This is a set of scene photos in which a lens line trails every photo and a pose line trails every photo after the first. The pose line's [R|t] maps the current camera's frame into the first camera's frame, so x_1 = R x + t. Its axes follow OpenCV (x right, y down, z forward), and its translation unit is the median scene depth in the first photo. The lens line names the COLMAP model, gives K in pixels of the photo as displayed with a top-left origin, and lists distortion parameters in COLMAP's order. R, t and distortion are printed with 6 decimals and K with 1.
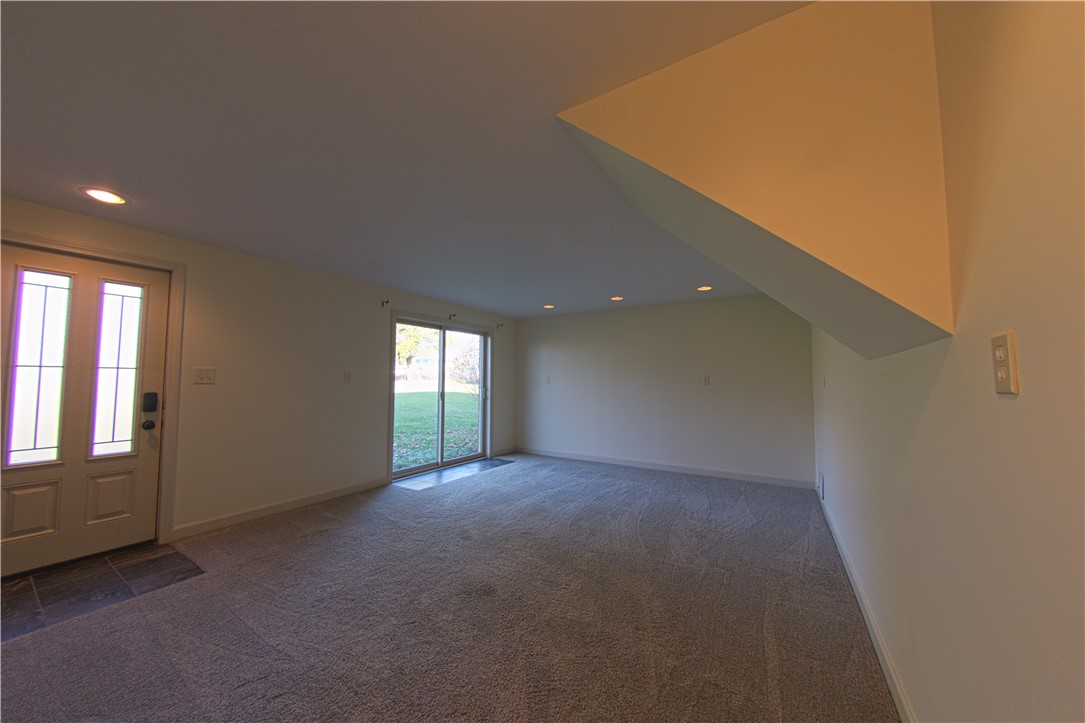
lens RADIAL K [[370.9, 0, 542.2], [0, 370.9, 360.5], [0, 0, 1]] dist [-0.010739, 0.000081]
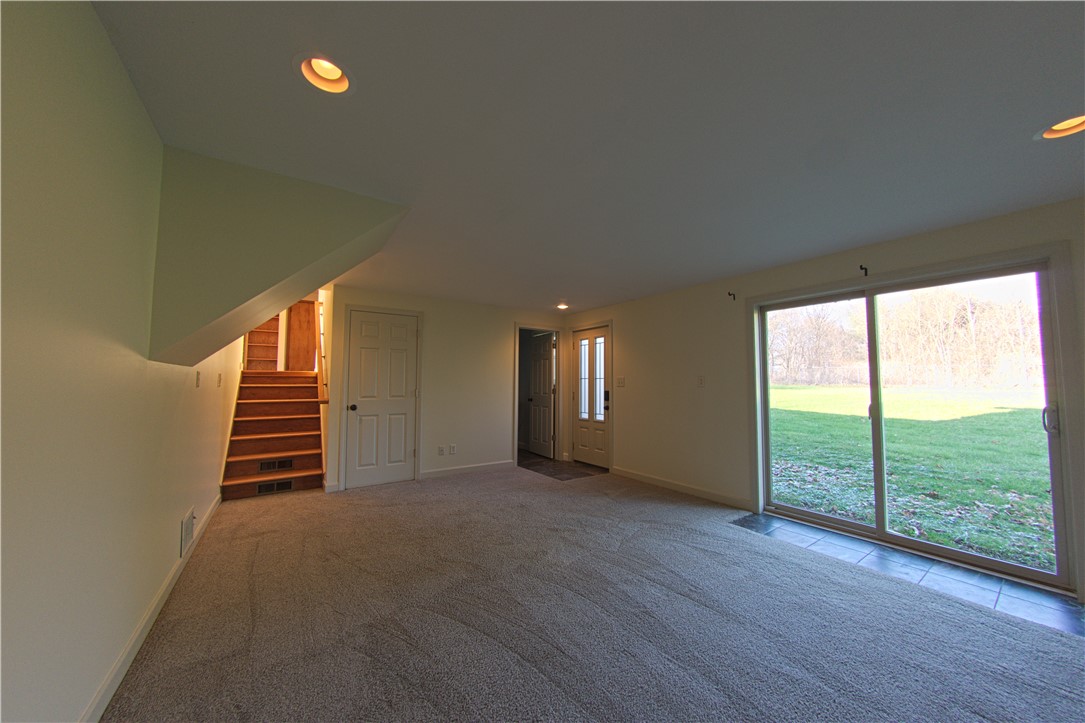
lens RADIAL K [[370.9, 0, 542.2], [0, 370.9, 360.5], [0, 0, 1]] dist [-0.010739, 0.000081]
pose [[-0.396781, -0.063738, -0.915698, 0.854799], [0.040500, 0.995399, -0.086835, 0.085800], [0.917019, -0.071541, -0.392374, 1.477483]]
